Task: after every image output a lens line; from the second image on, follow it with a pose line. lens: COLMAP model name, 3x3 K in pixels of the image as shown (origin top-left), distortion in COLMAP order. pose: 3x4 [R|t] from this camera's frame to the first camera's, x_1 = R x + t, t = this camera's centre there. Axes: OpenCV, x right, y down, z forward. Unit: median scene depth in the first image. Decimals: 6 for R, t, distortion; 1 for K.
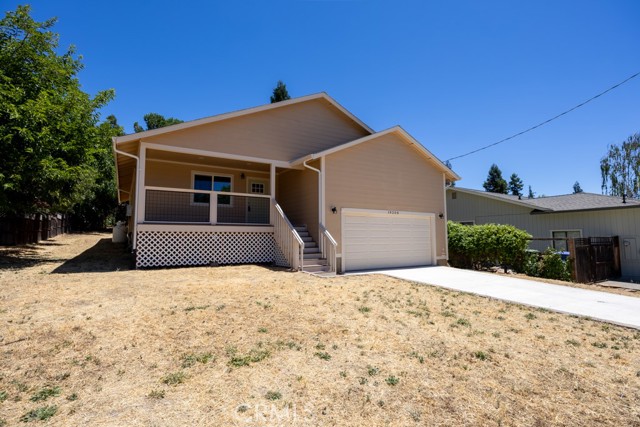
lens RADIAL K [[324.4, 0, 321.2], [0, 324.4, 214.5], [0, 0, 1]] dist [-0.001640, -0.001262]
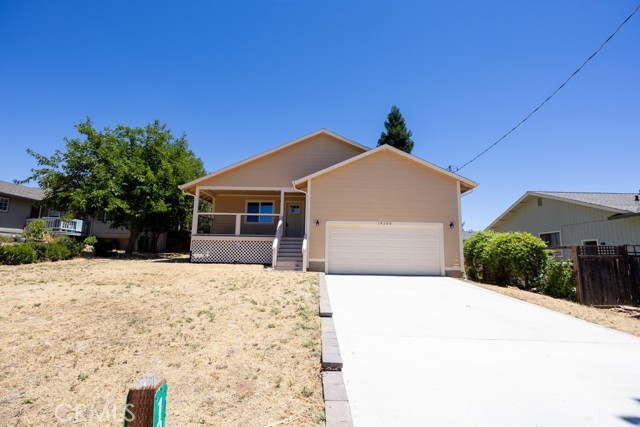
lens RADIAL K [[324.4, 0, 320.0], [0, 324.4, 214.2], [0, 0, 1]] dist [-0.001640, -0.001262]
pose [[0.840097, -0.054722, -0.539669, 0.698865], [0.019853, 0.997334, -0.070225, 0.039217], [0.542073, 0.048282, 0.838943, -0.033330]]
